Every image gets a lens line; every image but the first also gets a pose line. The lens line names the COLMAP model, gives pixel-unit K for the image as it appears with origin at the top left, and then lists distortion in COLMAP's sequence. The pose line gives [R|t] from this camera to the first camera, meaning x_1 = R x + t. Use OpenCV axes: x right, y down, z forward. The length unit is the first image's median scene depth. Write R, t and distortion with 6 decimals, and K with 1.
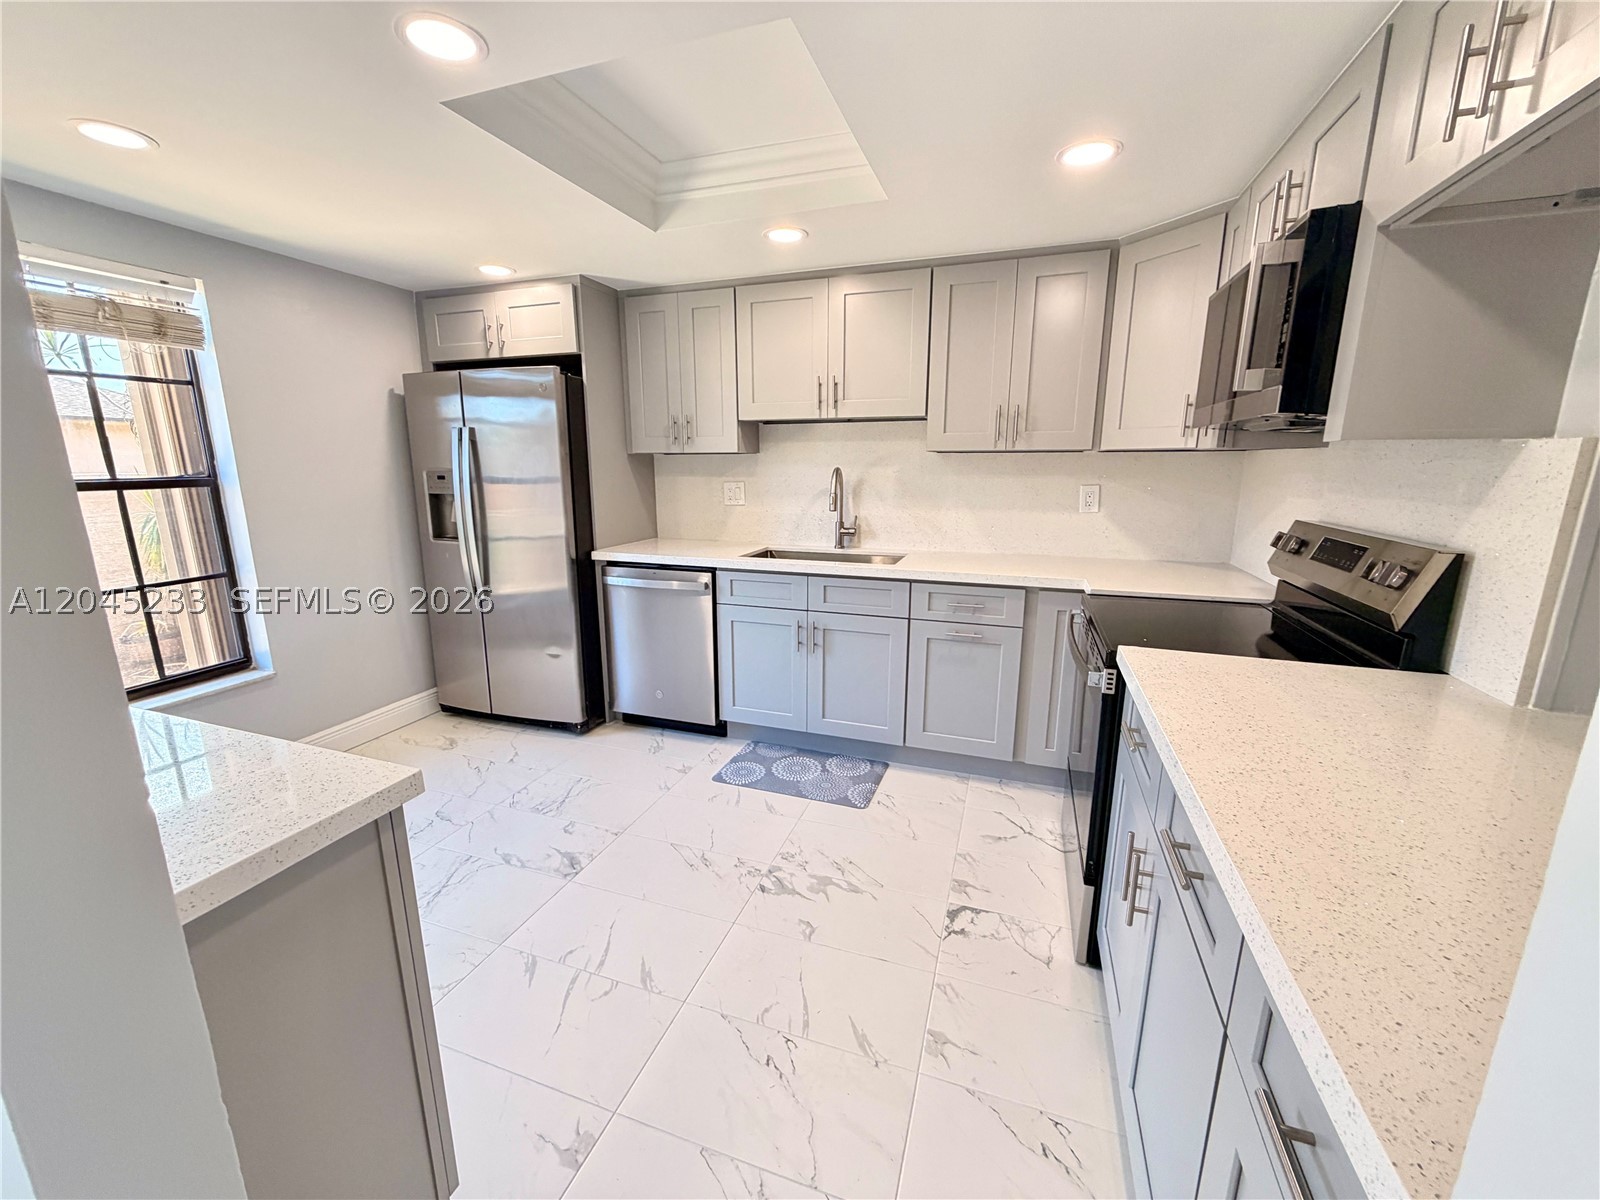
lens RADIAL K [[636.7, 0, 795.2], [0, 636.7, 600.7], [0, 0, 1]] dist [-0.000962, 0.000013]
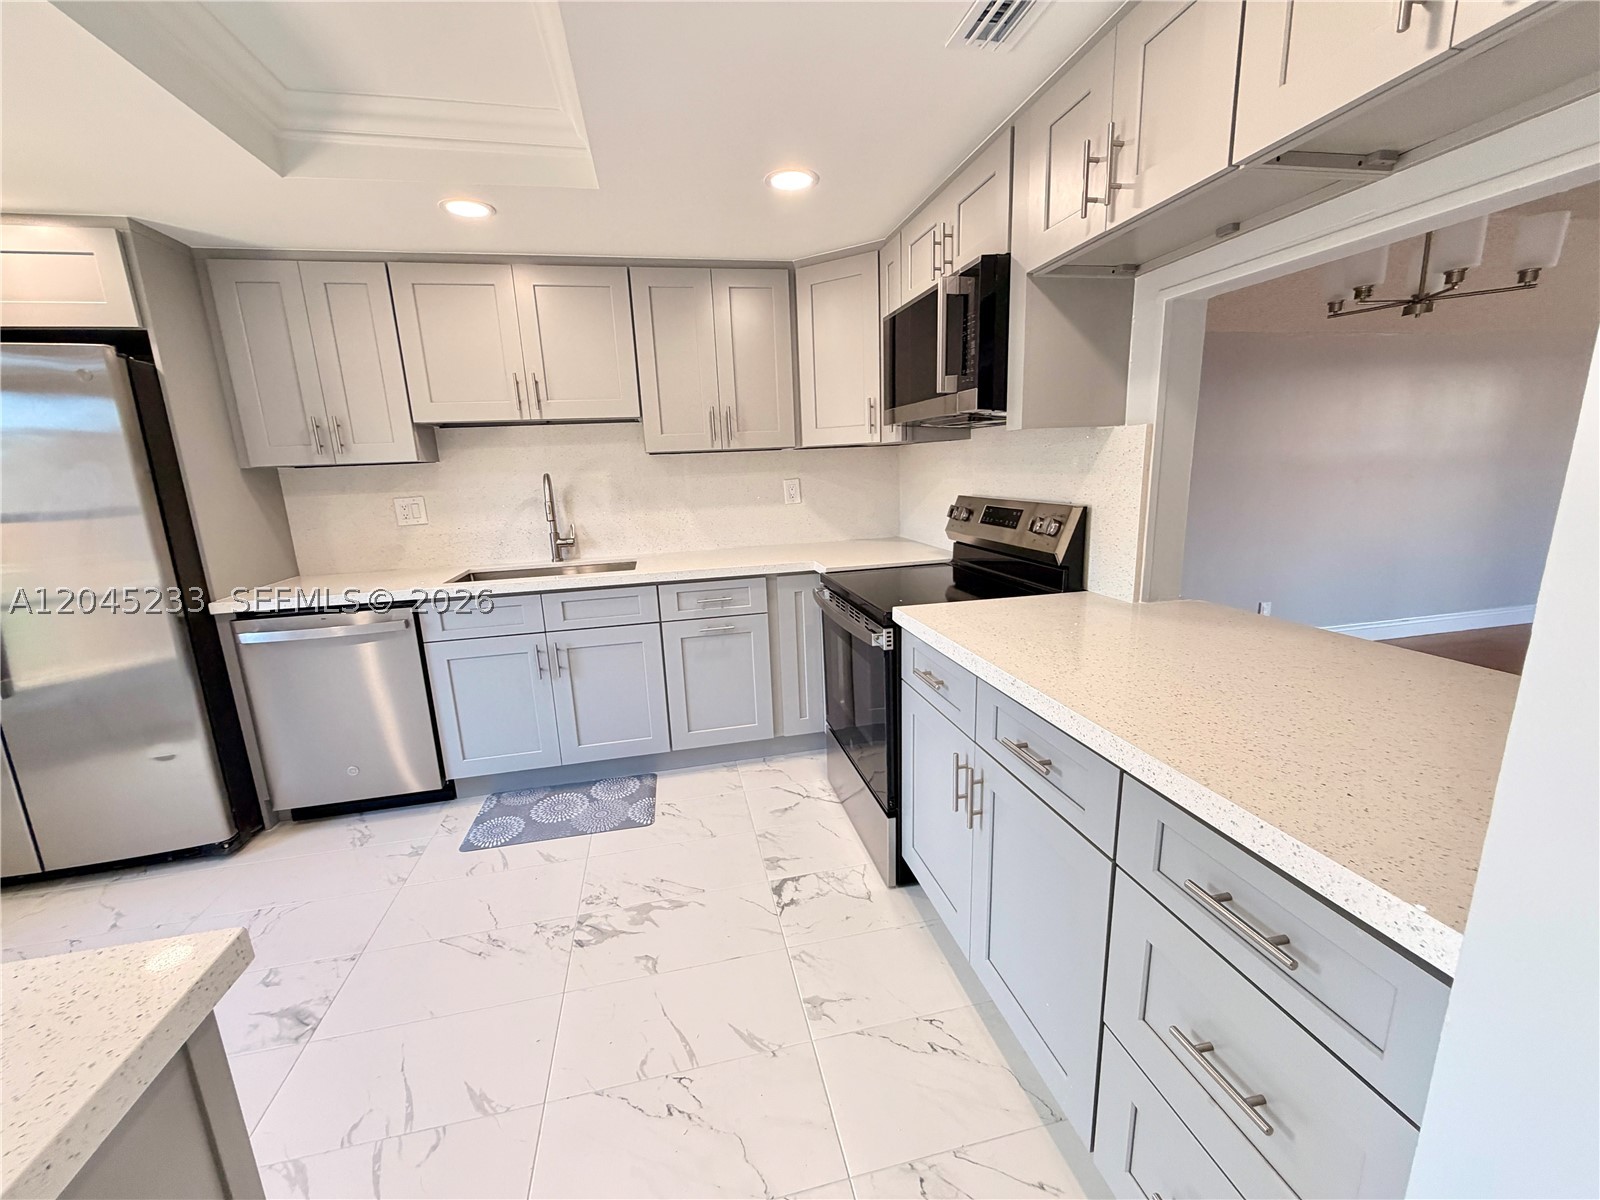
lens RADIAL K [[636.7, 0, 795.2], [0, 636.7, 600.7], [0, 0, 1]] dist [-0.000962, 0.000013]
pose [[0.851817, -0.143456, 0.503814, -0.126486], [0.149742, 0.988322, 0.028240, -0.000833], [-0.501981, 0.051387, 0.863351, 0.041161]]
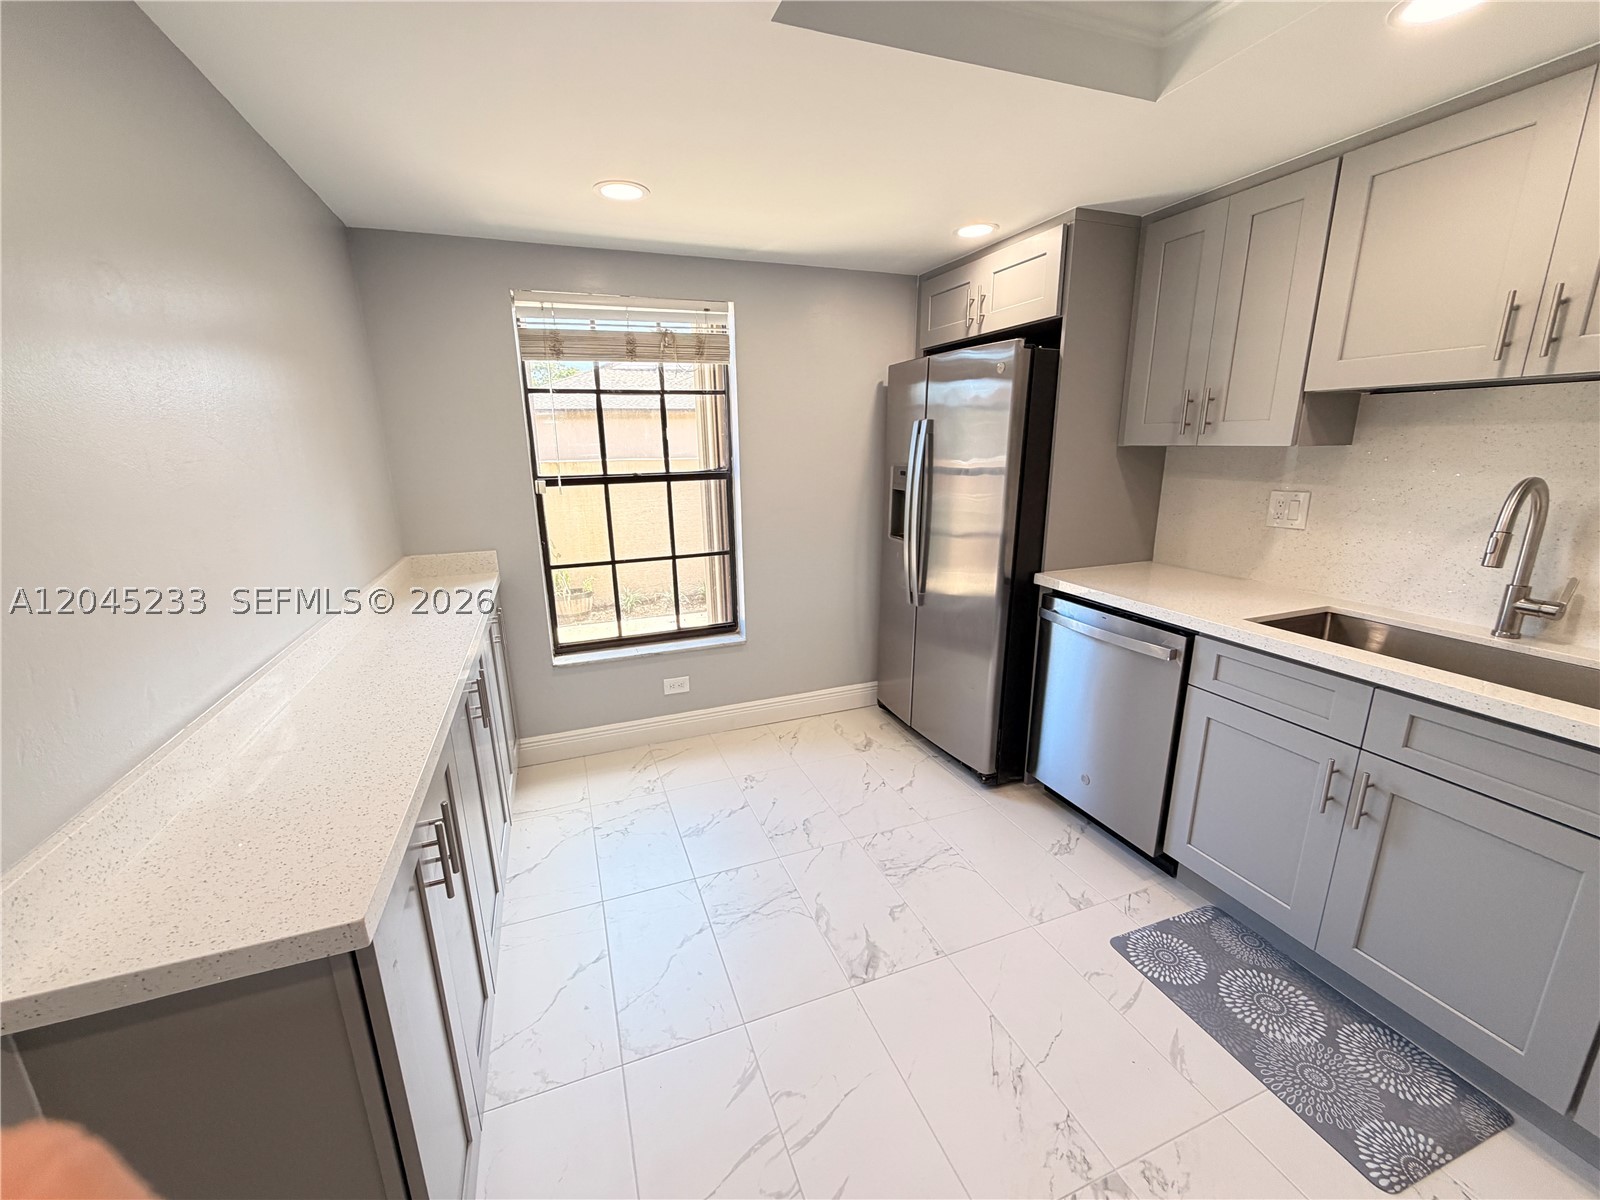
lens RADIAL K [[636.7, 0, 795.2], [0, 636.7, 600.7], [0, 0, 1]] dist [-0.000962, 0.000013]
pose [[0.645958, 0.179216, -0.742038, 0.086529], [-0.149695, 0.982917, 0.107081, -0.092261], [0.748552, 0.041909, 0.661750, 0.284362]]
